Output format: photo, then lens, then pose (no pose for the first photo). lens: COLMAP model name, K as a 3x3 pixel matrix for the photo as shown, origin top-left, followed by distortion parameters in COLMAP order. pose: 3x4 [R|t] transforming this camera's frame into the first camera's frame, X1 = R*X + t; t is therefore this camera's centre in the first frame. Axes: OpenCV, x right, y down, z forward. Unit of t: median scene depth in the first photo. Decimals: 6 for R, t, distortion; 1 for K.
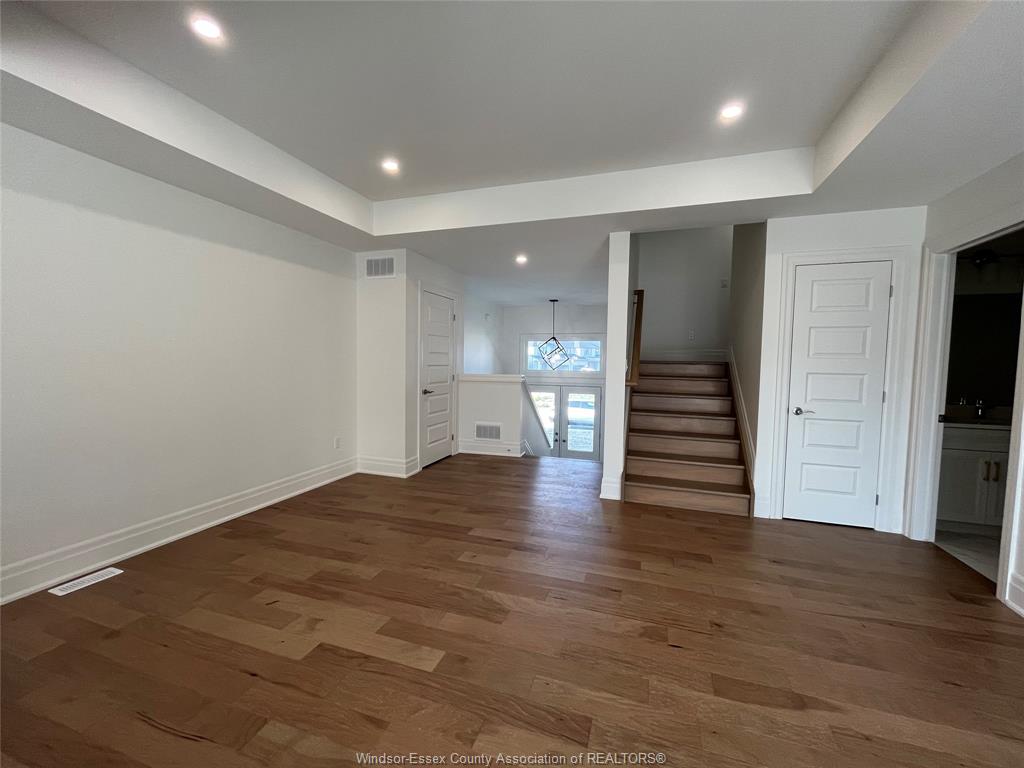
lens RADIAL K [[415.6, 0, 510.7], [0, 415.6, 386.5], [0, 0, 1]] dist [-0.003440, -0.000365]
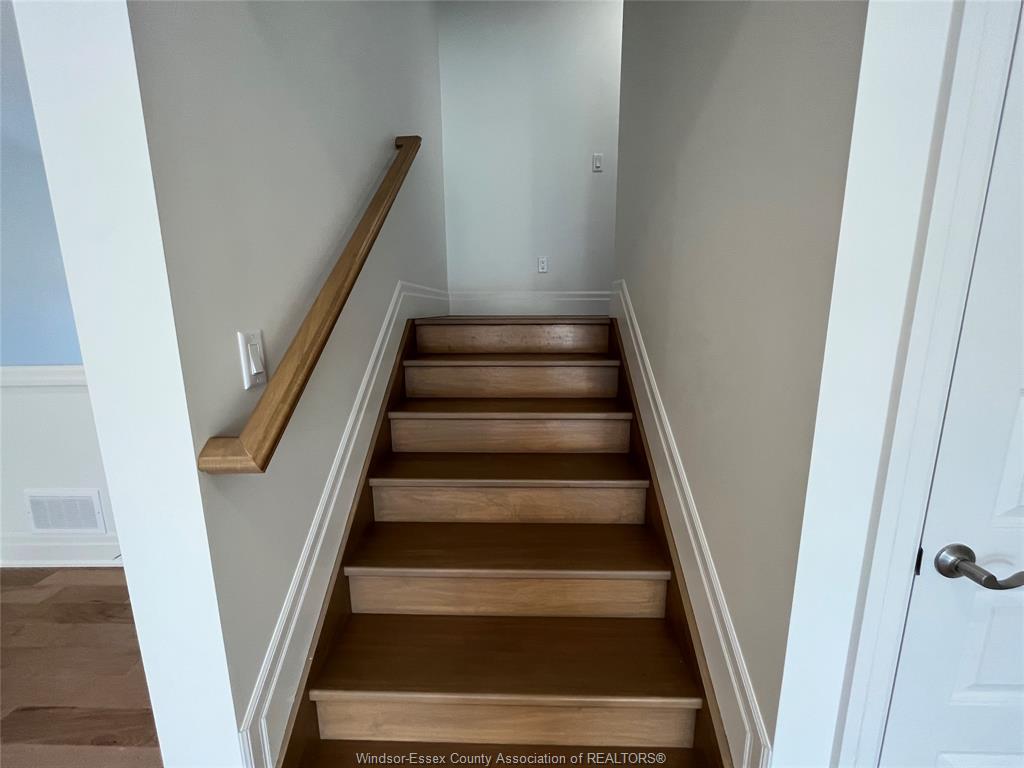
lens RADIAL K [[415.6, 0, 510.7], [0, 415.6, 386.5], [0, 0, 1]] dist [-0.003440, -0.000365]
pose [[0.956379, -0.075454, 0.282217, 0.282340], [0.040849, 0.991118, 0.126559, -0.046006], [-0.289260, -0.109511, 0.950966, 0.591500]]
